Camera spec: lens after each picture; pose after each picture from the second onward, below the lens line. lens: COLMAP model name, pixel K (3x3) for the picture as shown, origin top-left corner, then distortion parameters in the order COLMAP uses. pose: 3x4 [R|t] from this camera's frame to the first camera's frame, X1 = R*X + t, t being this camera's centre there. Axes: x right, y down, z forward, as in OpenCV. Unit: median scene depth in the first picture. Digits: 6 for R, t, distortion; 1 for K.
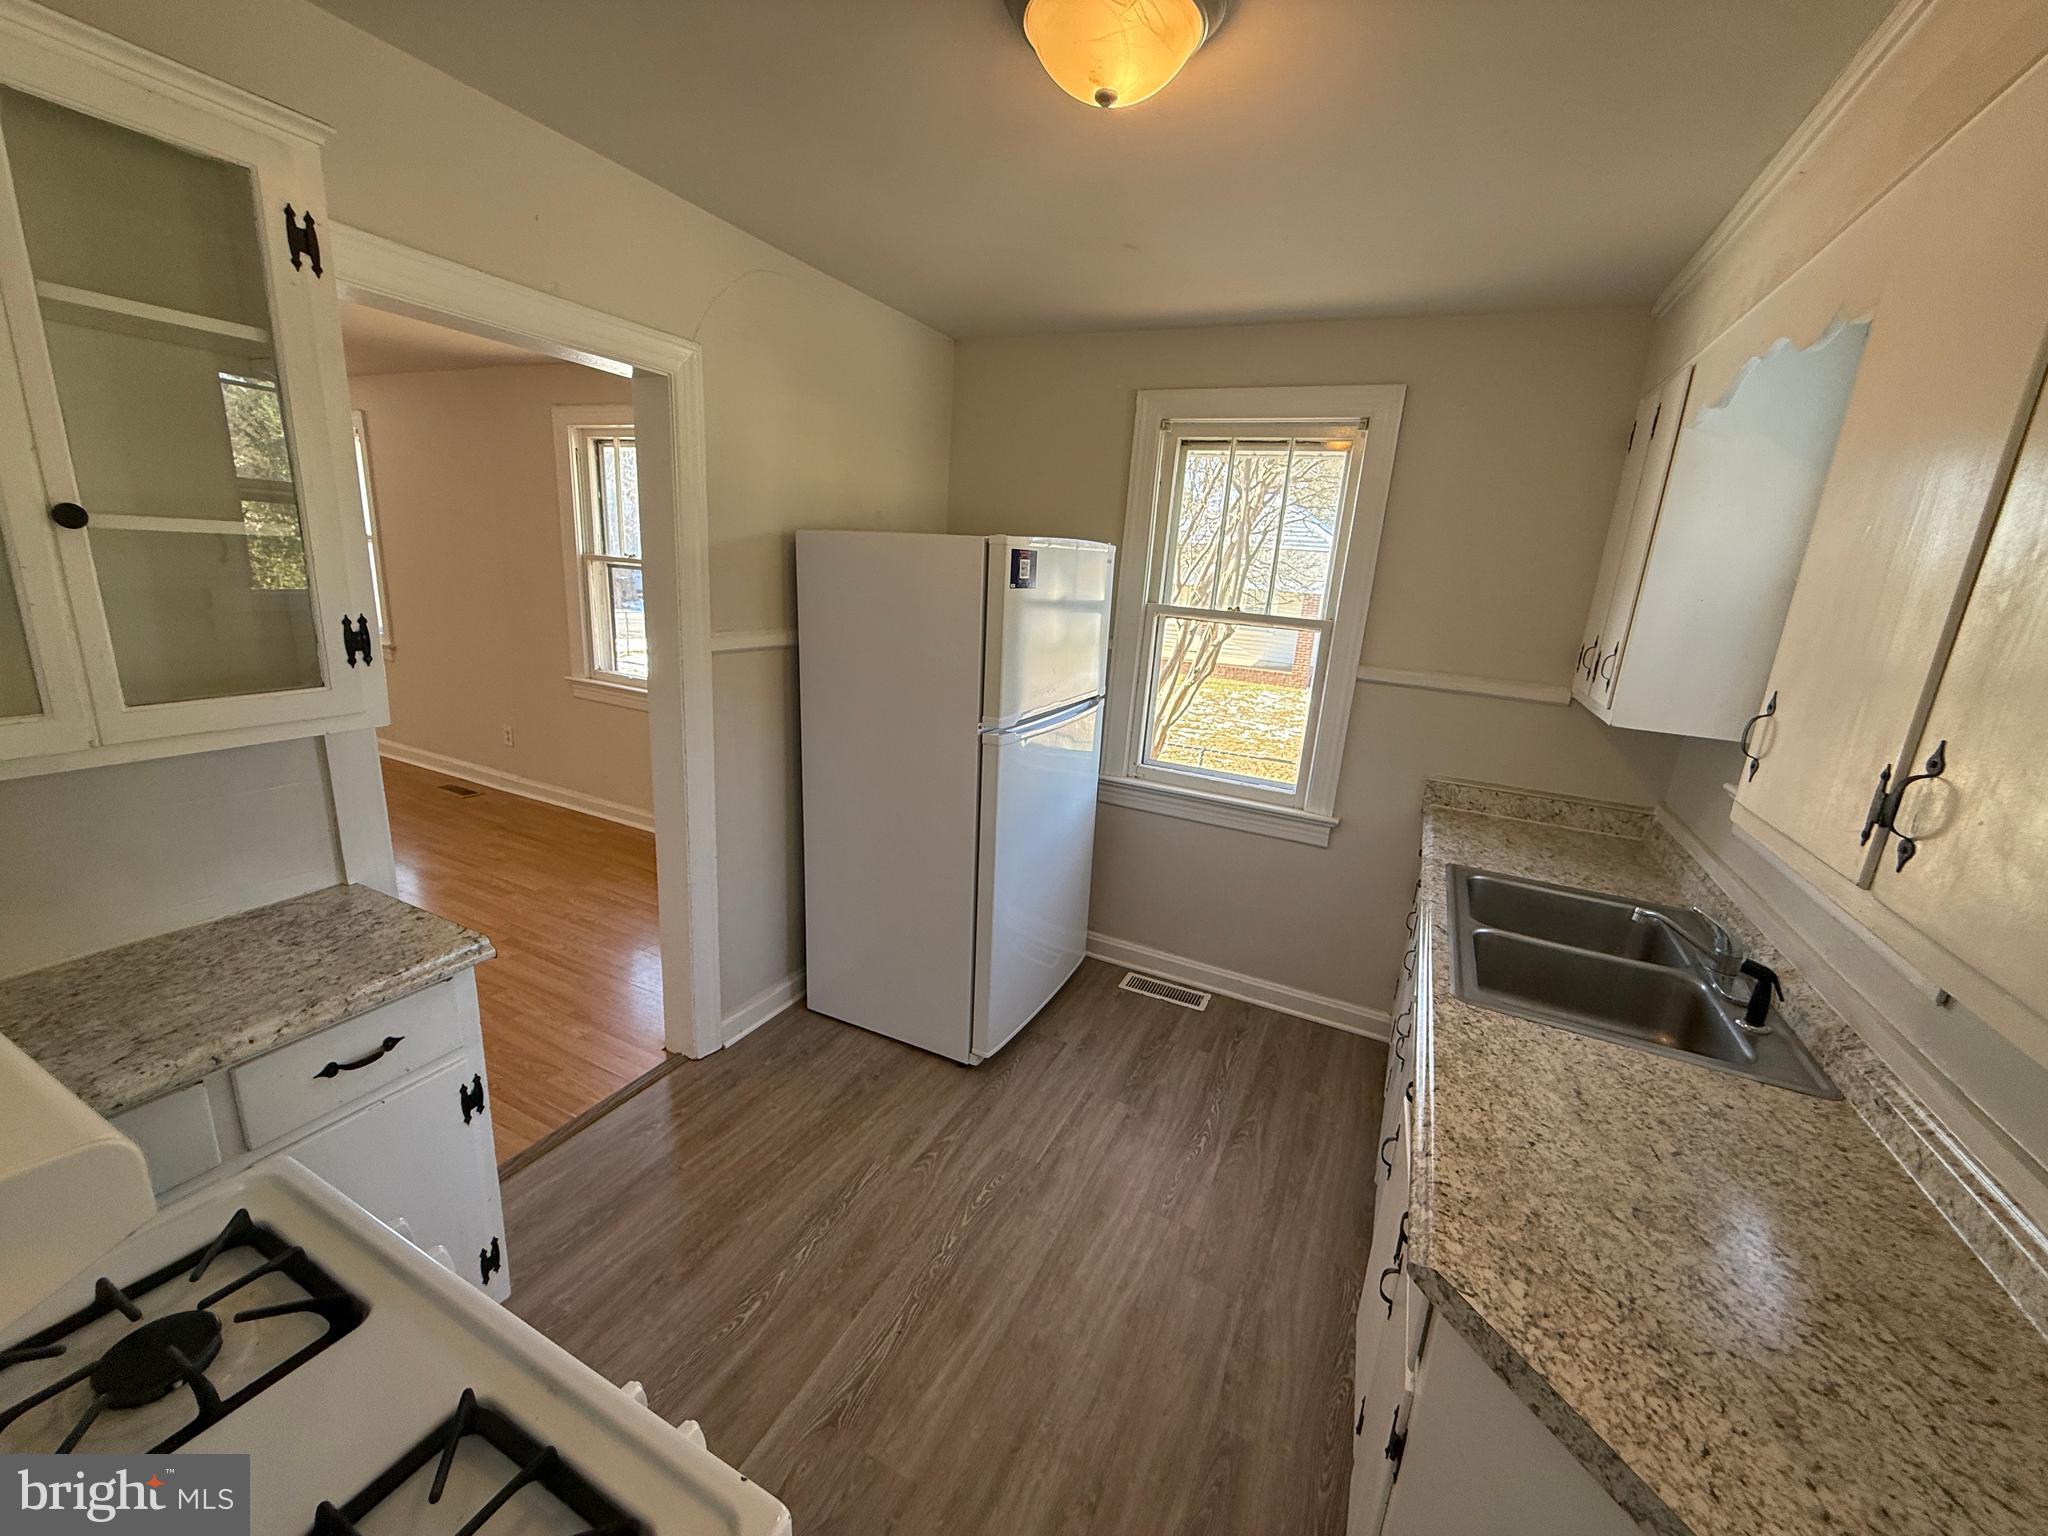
lens RADIAL K [[816.1, 0, 1017.3], [0, 816.1, 772.8], [0, 0, 1]] dist [-0.001061, 0.000254]
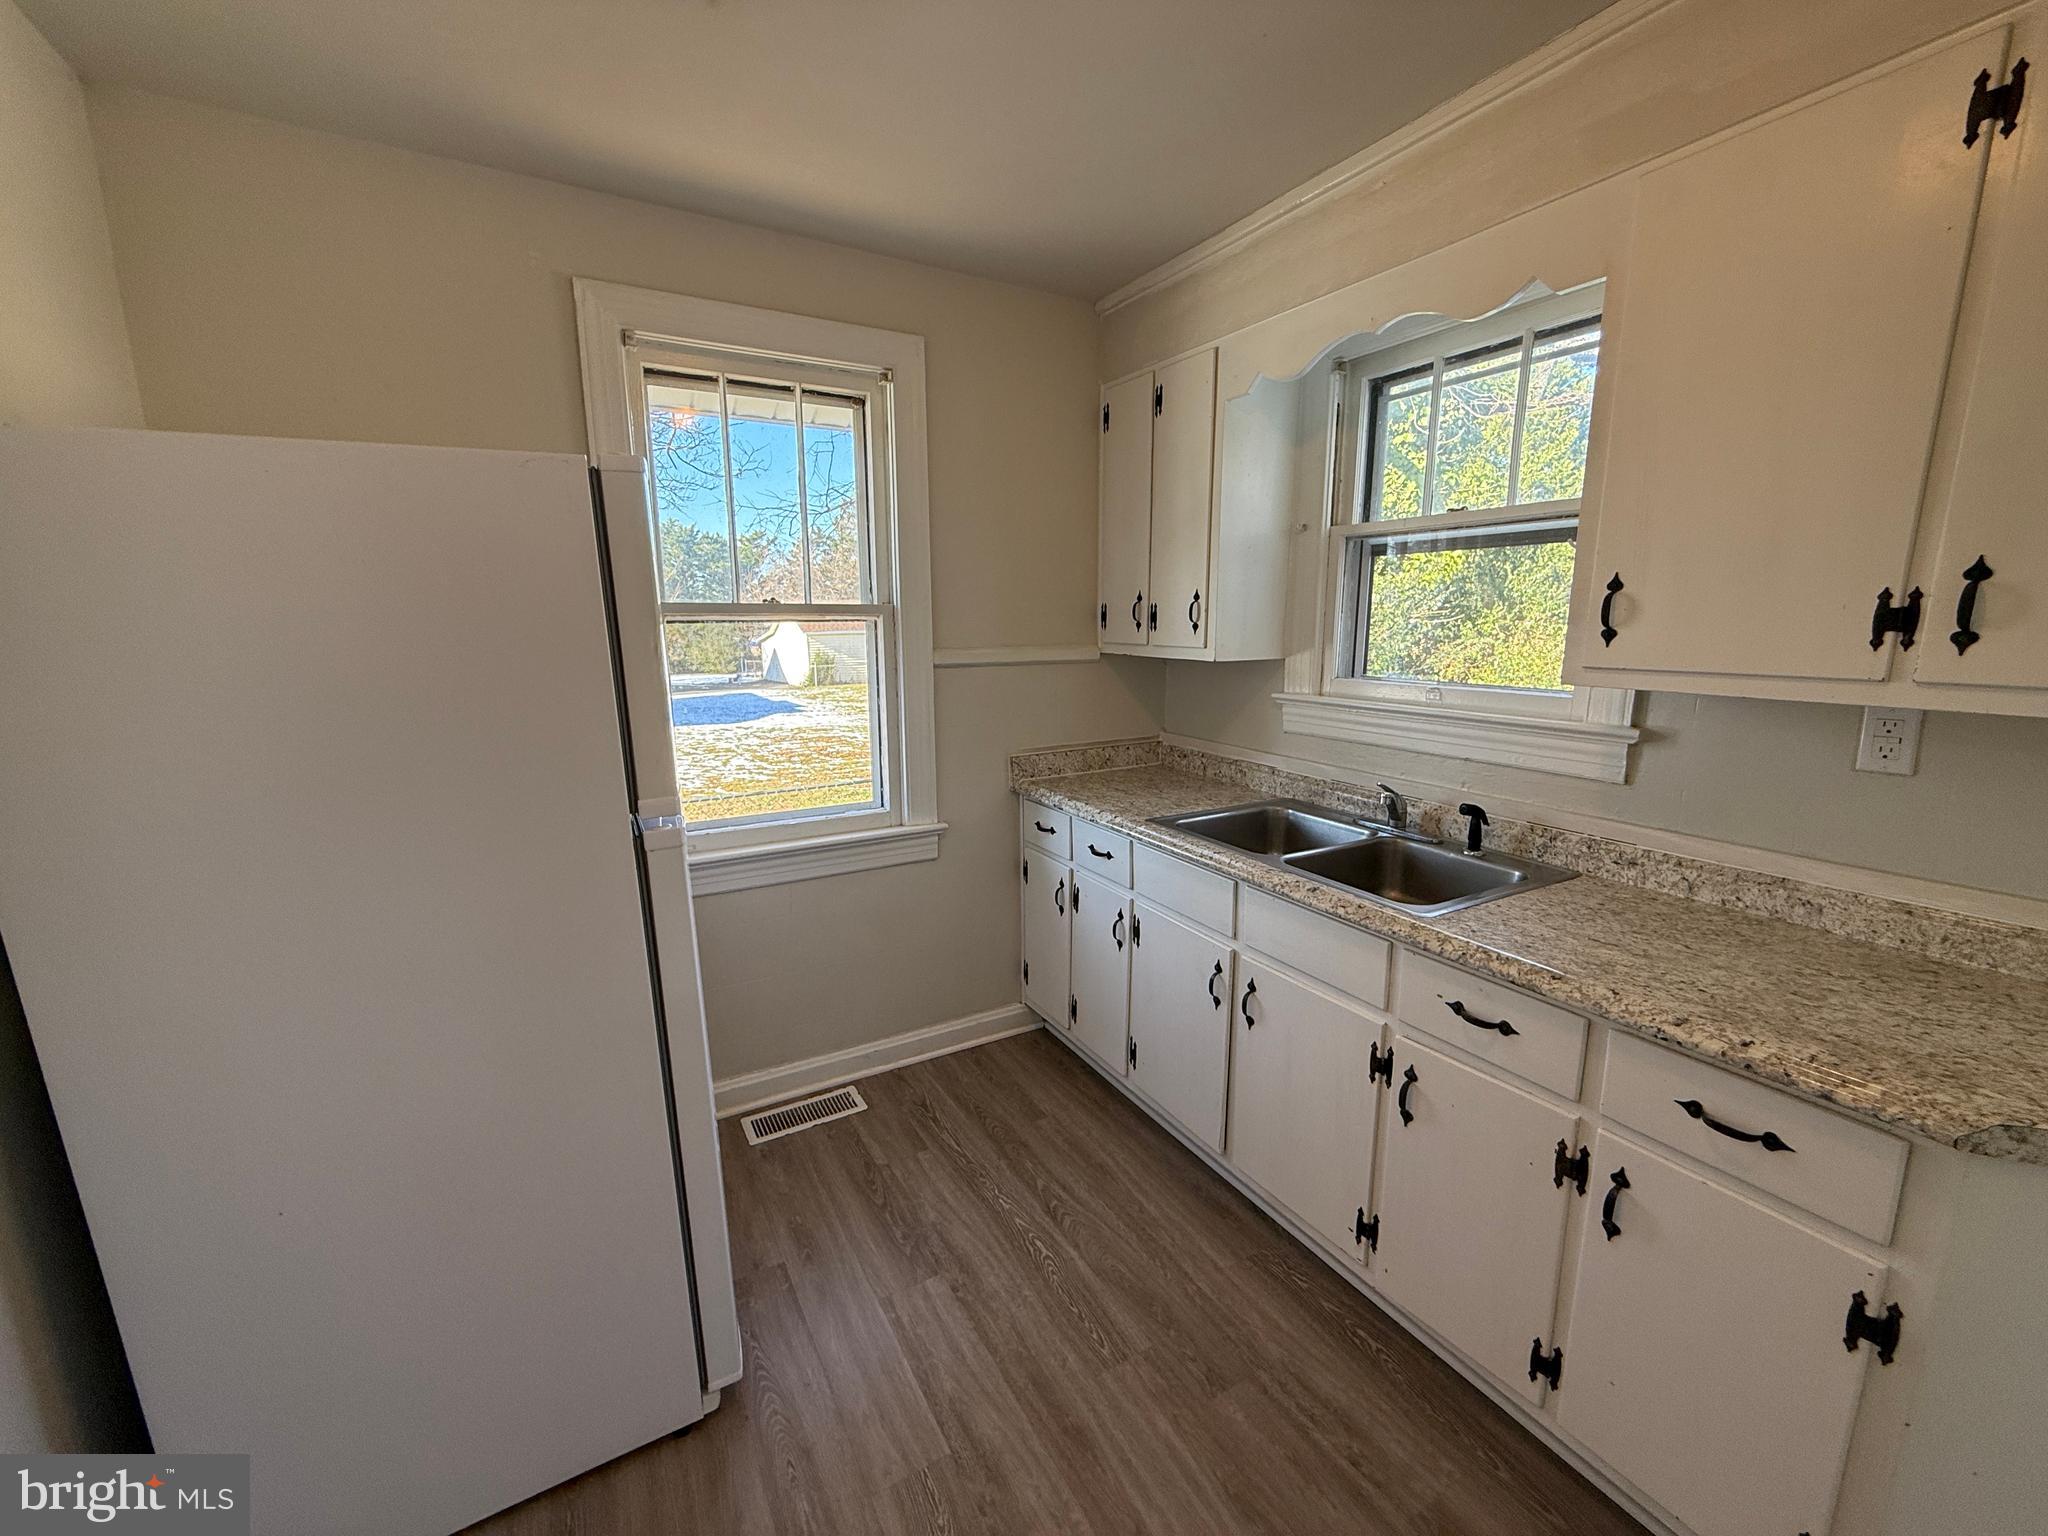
lens RADIAL K [[816.1, 0, 1020.8], [0, 816.1, 770.8], [0, 0, 1]] dist [-0.001061, 0.000254]
pose [[0.562636, -0.223390, 0.795951, -0.329310], [0.253232, 0.963088, 0.091295, -0.075047], [-0.786965, 0.150194, 0.598438, 0.499725]]
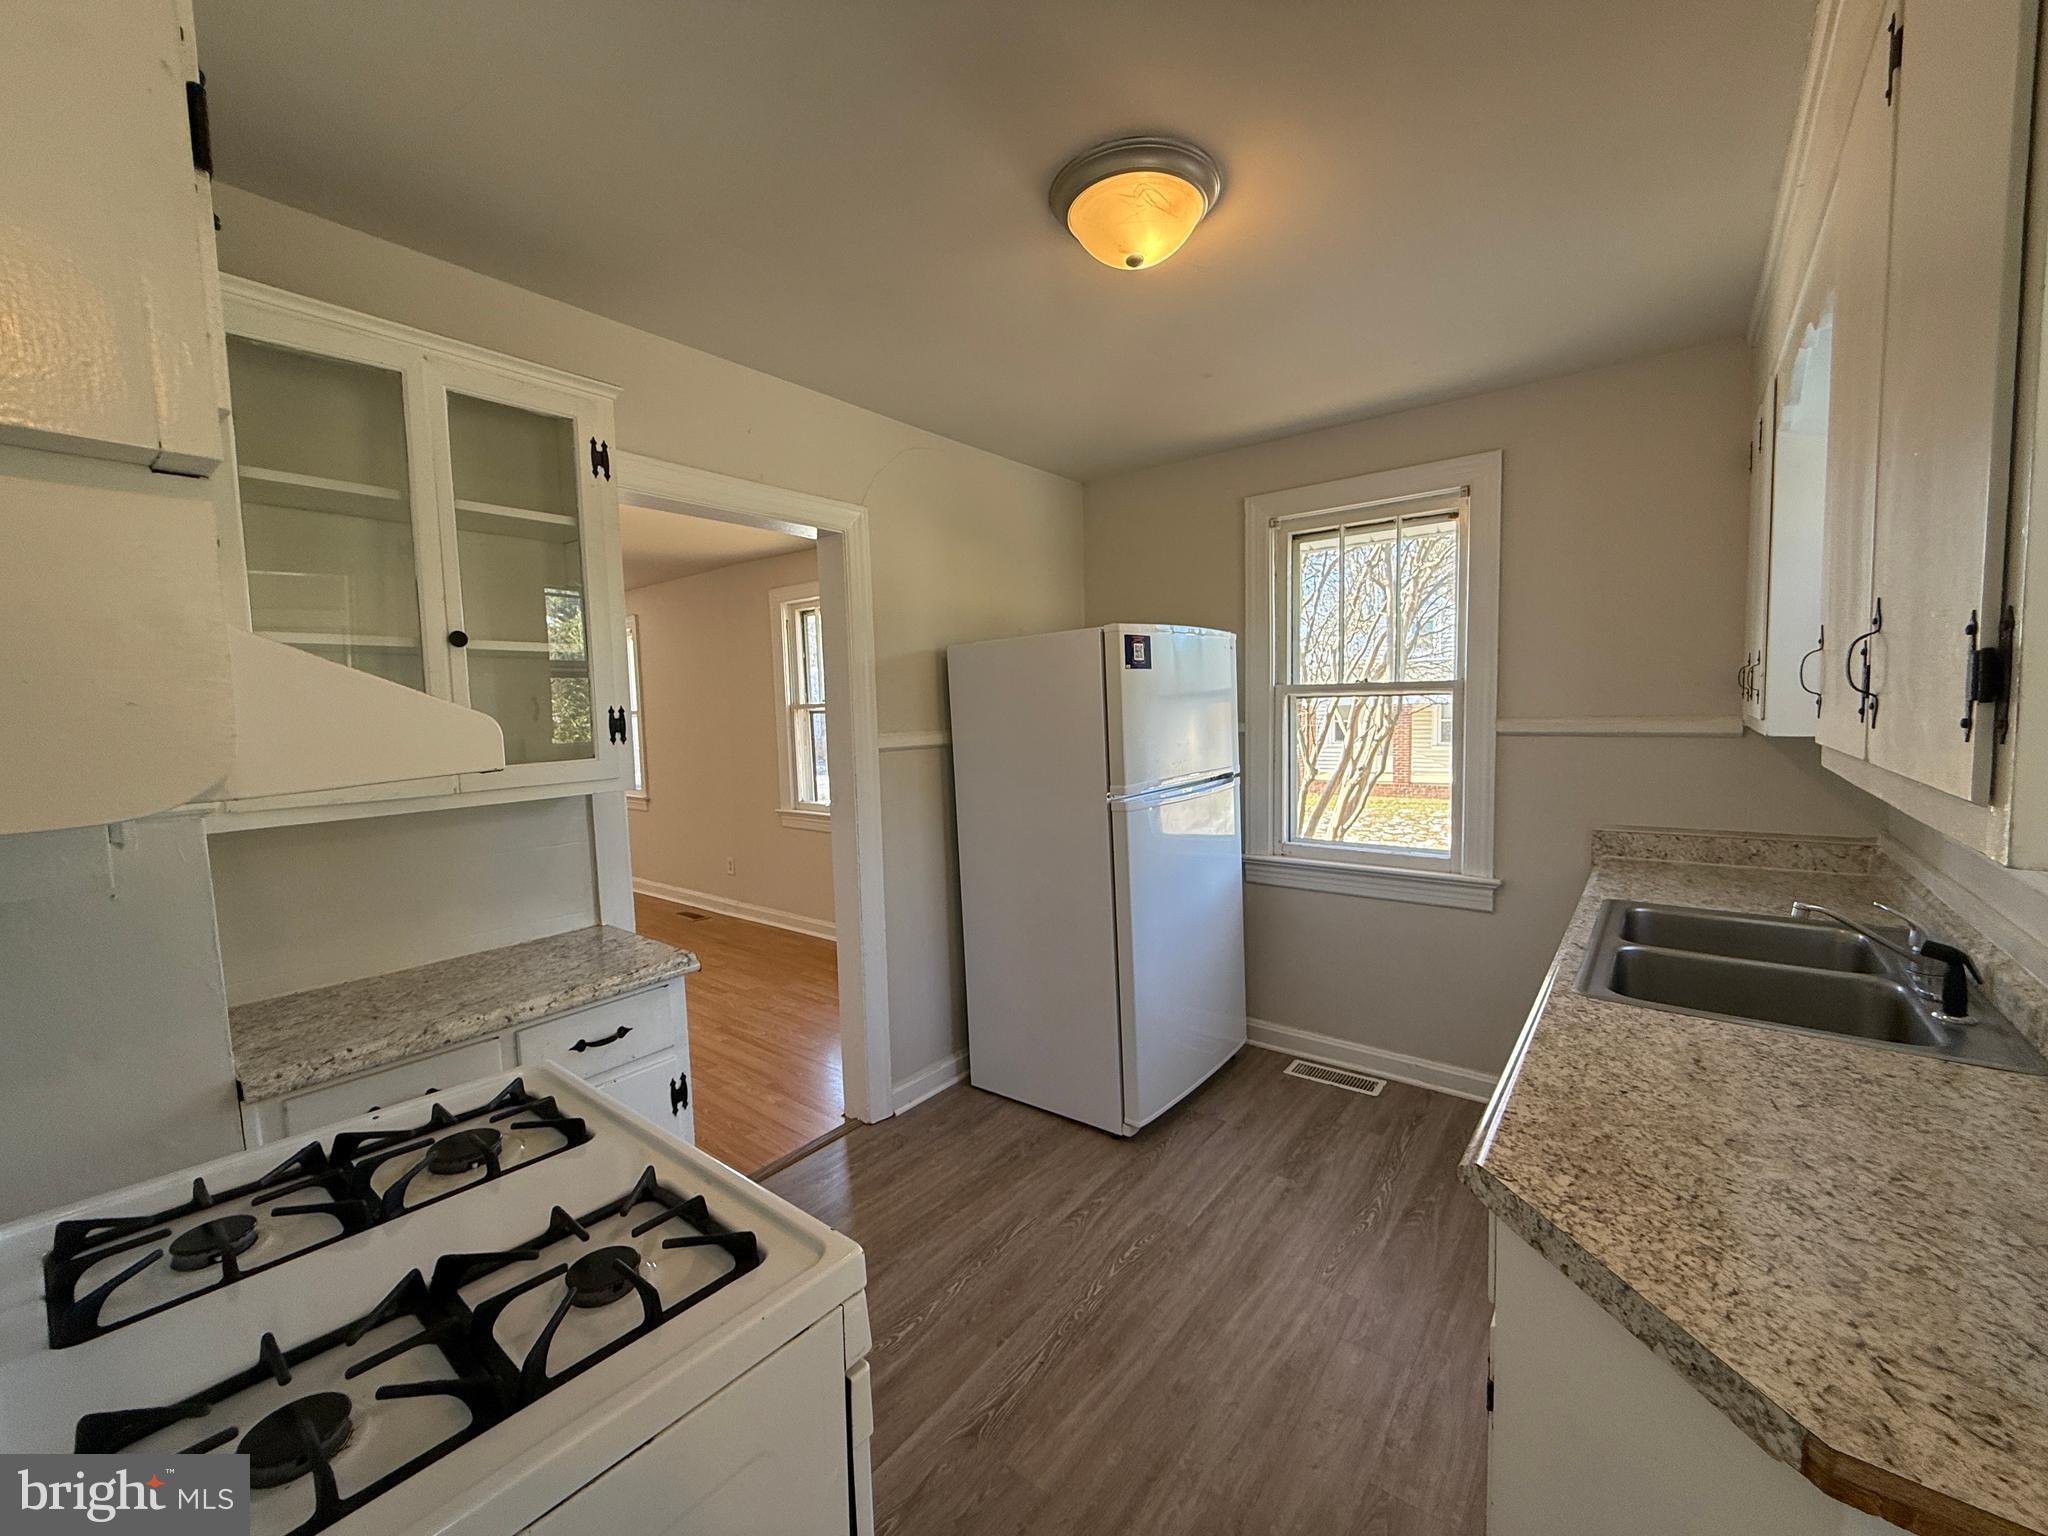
lens RADIAL K [[816.1, 0, 1017.5], [0, 816.1, 772.5], [0, 0, 1]] dist [-0.001061, 0.000254]
pose [[0.972409, -0.075820, -0.220615, 0.082451], [0.034885, 0.982336, -0.183844, 0.113983], [0.230658, 0.171075, 0.957878, -0.084095]]
